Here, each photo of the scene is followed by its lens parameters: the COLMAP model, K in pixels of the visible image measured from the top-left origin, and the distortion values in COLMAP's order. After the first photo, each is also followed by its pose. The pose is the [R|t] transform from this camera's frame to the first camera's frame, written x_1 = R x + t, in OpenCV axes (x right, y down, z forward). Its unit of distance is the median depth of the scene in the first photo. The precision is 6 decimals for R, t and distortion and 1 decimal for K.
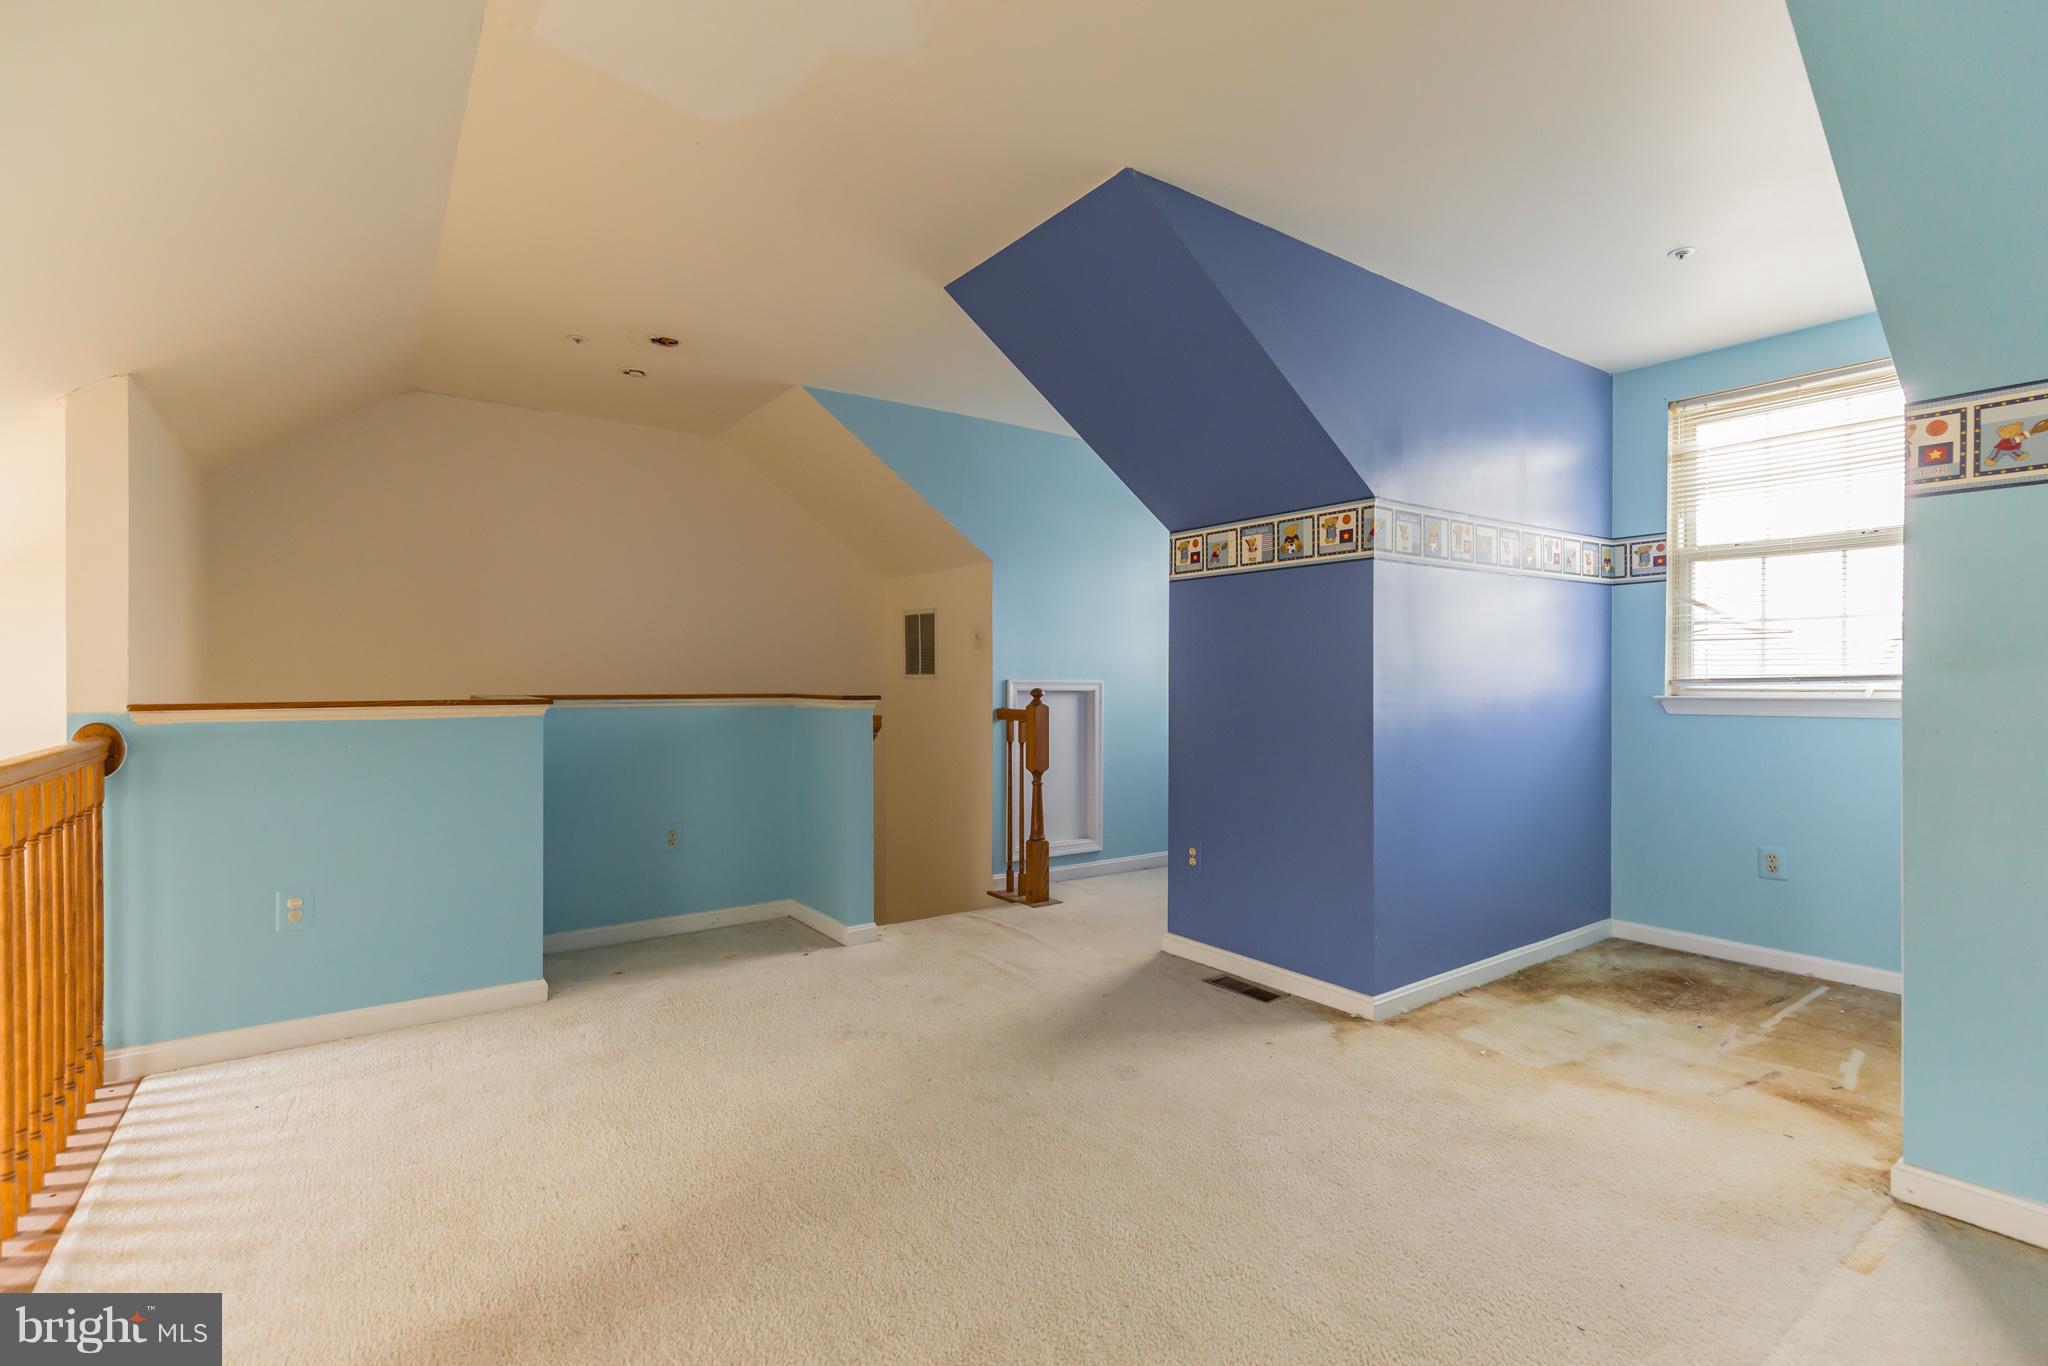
lens RADIAL K [[925.8, 0, 1030.0], [0, 925.8, 685.2], [0, 0, 1]] dist [0.014286, -0.000189]
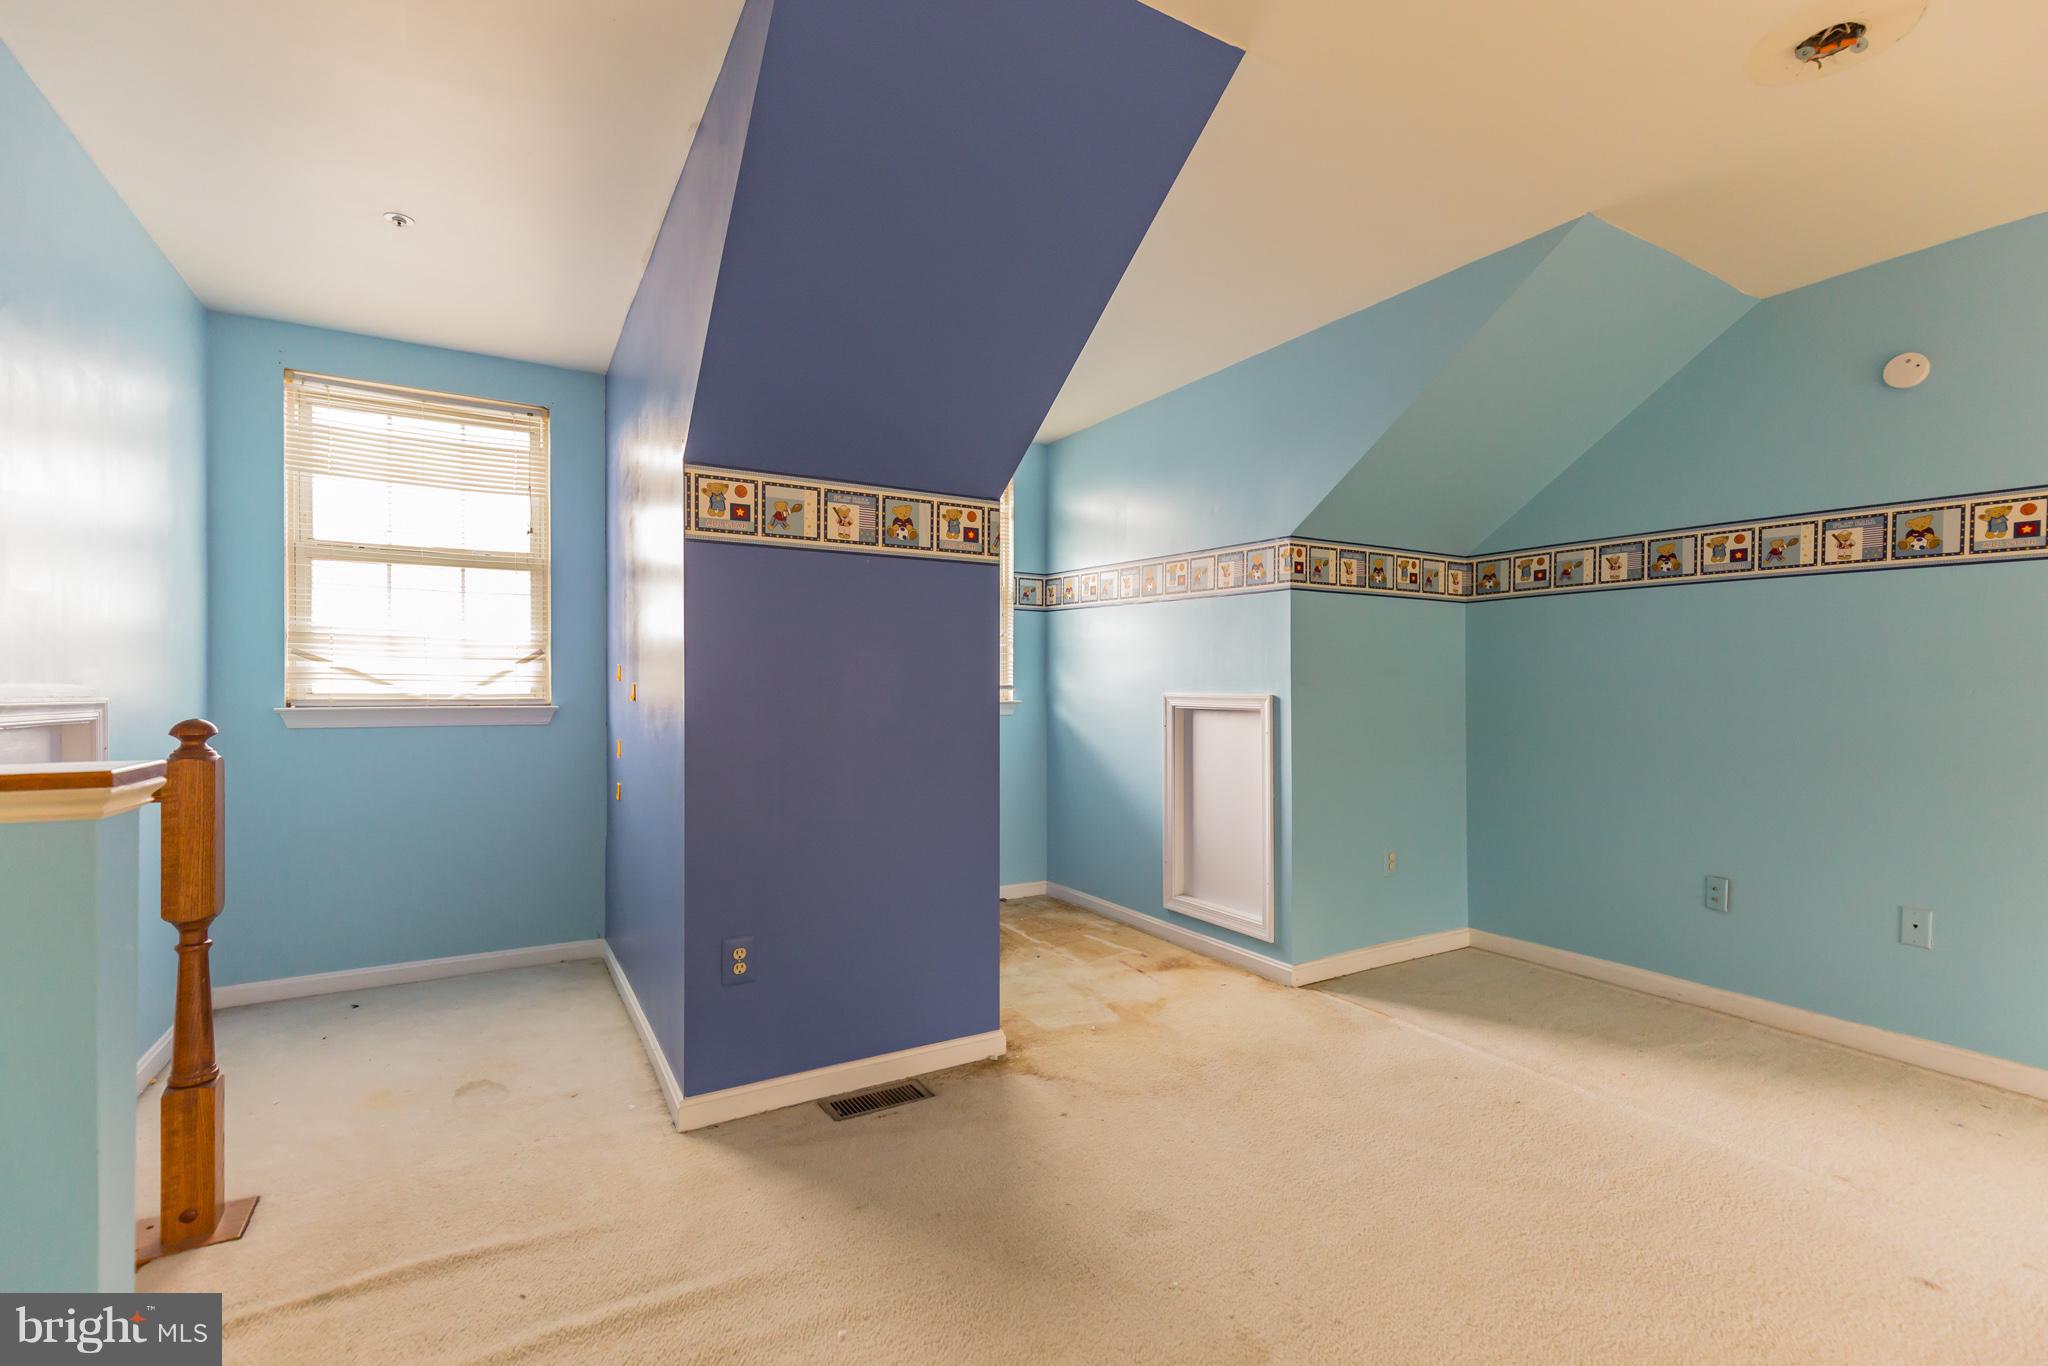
lens RADIAL K [[925.8, 0, 1030.0], [0, 925.8, 685.2], [0, 0, 1]] dist [0.014286, -0.000189]
pose [[0.091412, -0.003086, 0.995808, -0.513963], [0.004831, 0.999985, 0.002656, -0.015222], [-0.995801, 0.004568, 0.091425, 0.800664]]
